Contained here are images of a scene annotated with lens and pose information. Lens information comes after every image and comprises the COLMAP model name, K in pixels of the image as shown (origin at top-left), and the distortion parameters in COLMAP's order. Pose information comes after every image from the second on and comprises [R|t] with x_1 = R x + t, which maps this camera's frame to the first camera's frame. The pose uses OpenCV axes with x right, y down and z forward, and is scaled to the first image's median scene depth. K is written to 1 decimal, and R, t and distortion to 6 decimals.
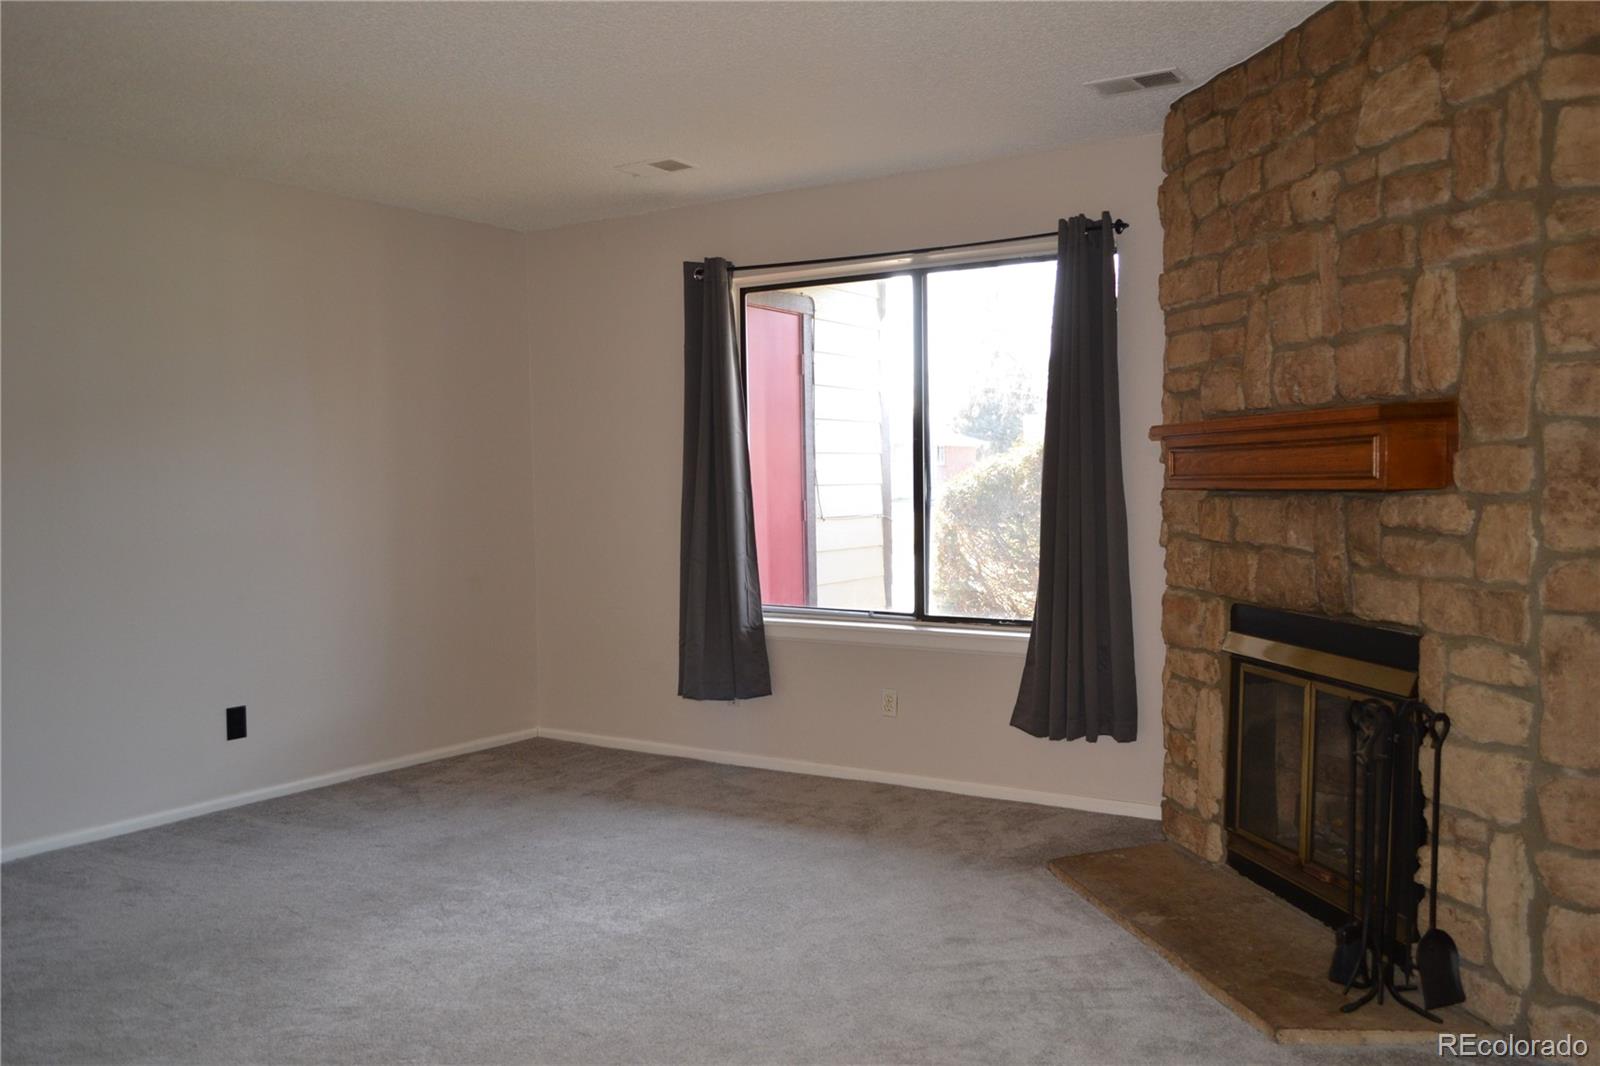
lens RADIAL K [[1275.8, 0, 811.8], [0, 1275.8, 544.2], [0, 0, 1]] dist [-0.008413, 0.003939]
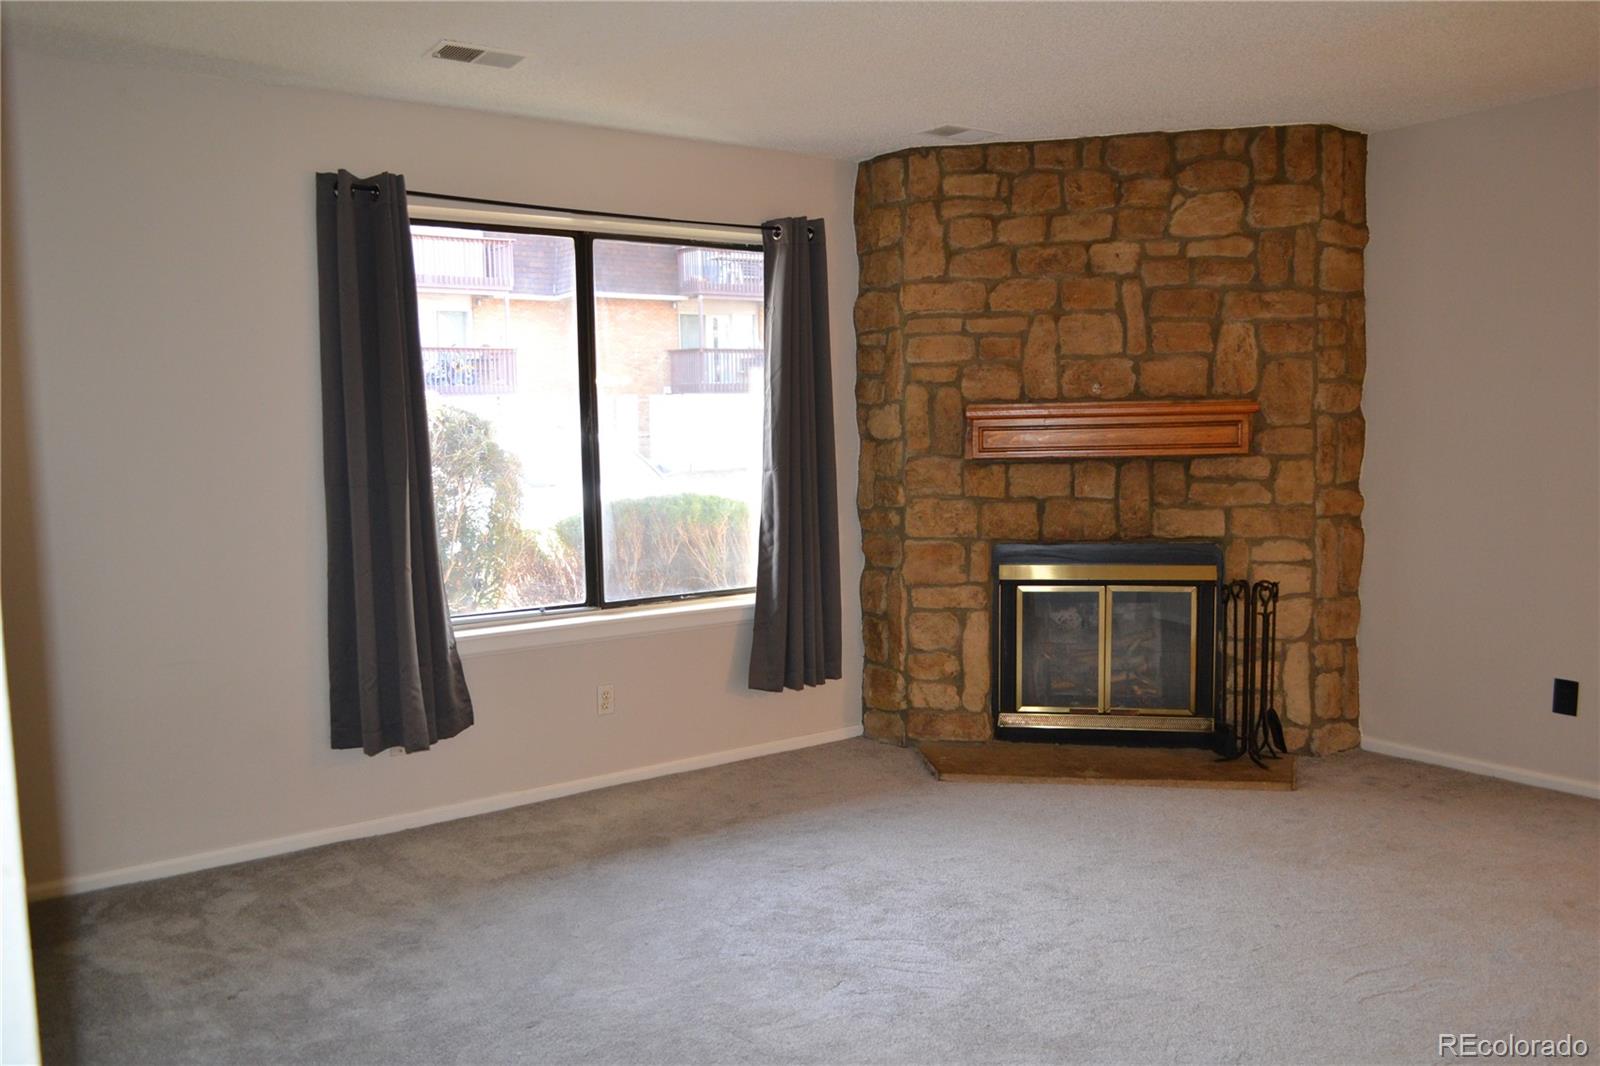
lens RADIAL K [[1275.8, 0, 811.8], [0, 1275.8, 544.2], [0, 0, 1]] dist [-0.008413, 0.003939]
pose [[0.373337, -0.084260, 0.923861, -1.293287], [0.064475, 0.995815, 0.064768, -0.069259], [-0.925452, 0.035385, 0.377208, 0.896081]]
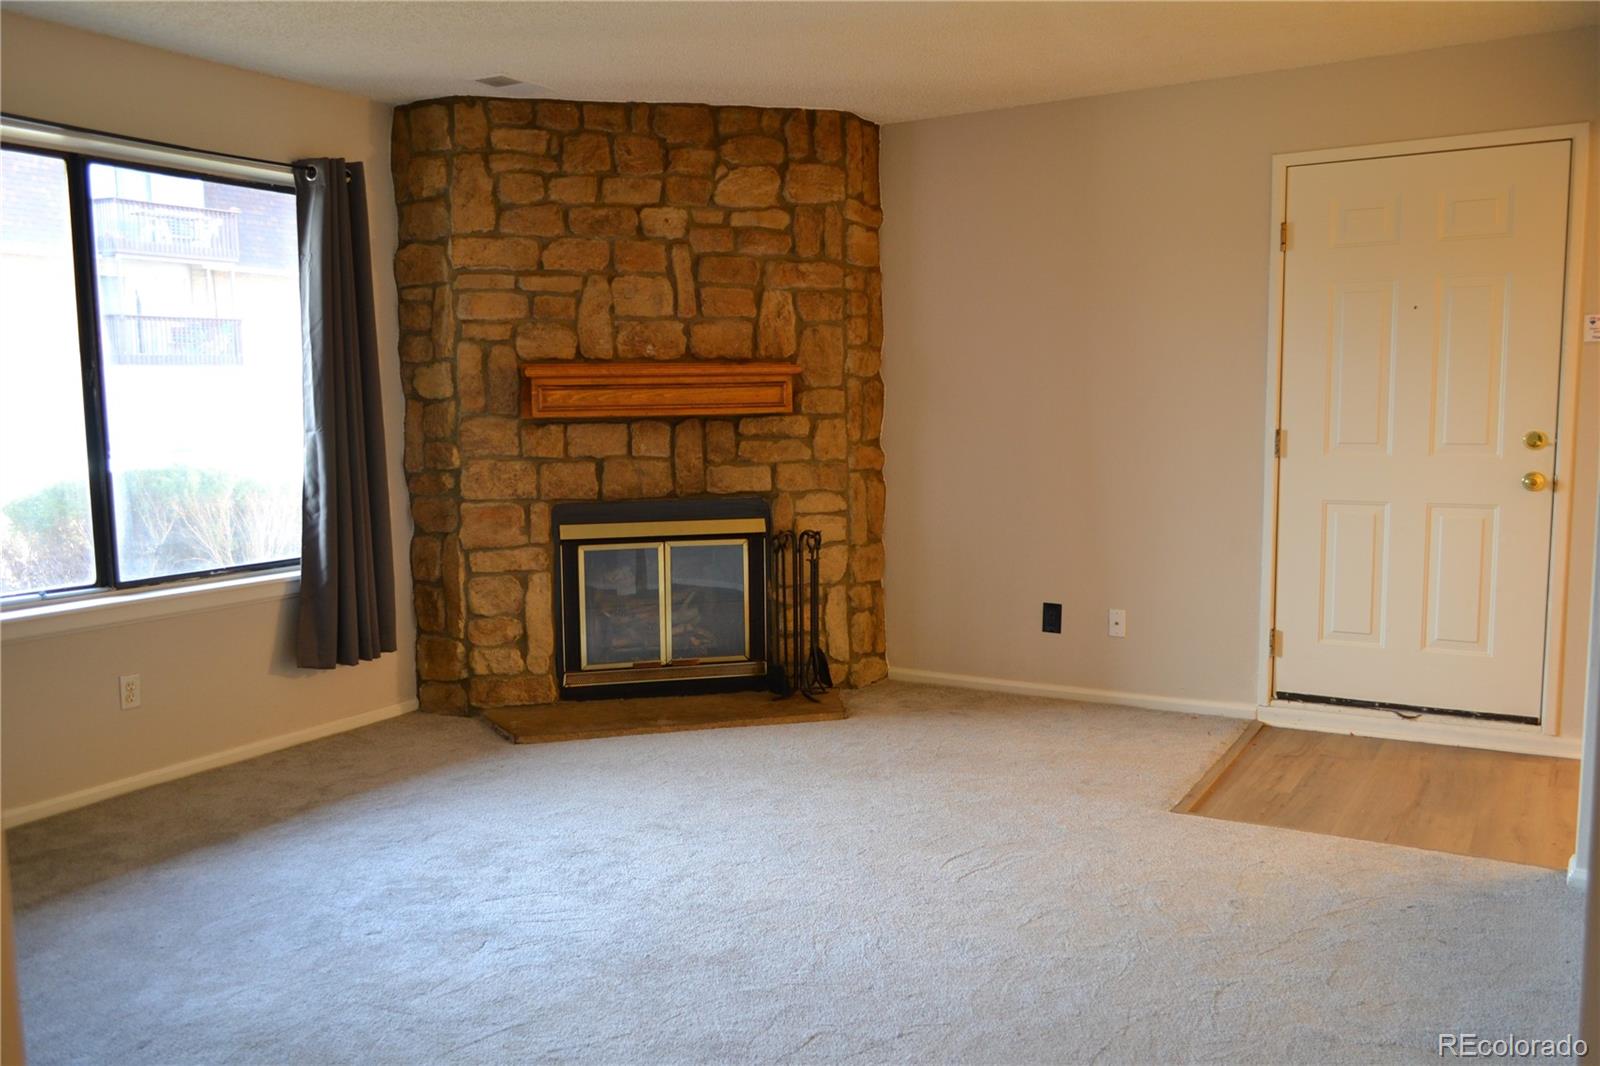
lens RADIAL K [[1275.8, 0, 811.8], [0, 1275.8, 544.2], [0, 0, 1]] dist [-0.008413, 0.003939]
pose [[-0.038331, -0.103696, 0.993870, -1.336054], [0.066569, 0.992127, 0.106081, -0.047411], [-0.997045, 0.070227, -0.031126, 1.032485]]
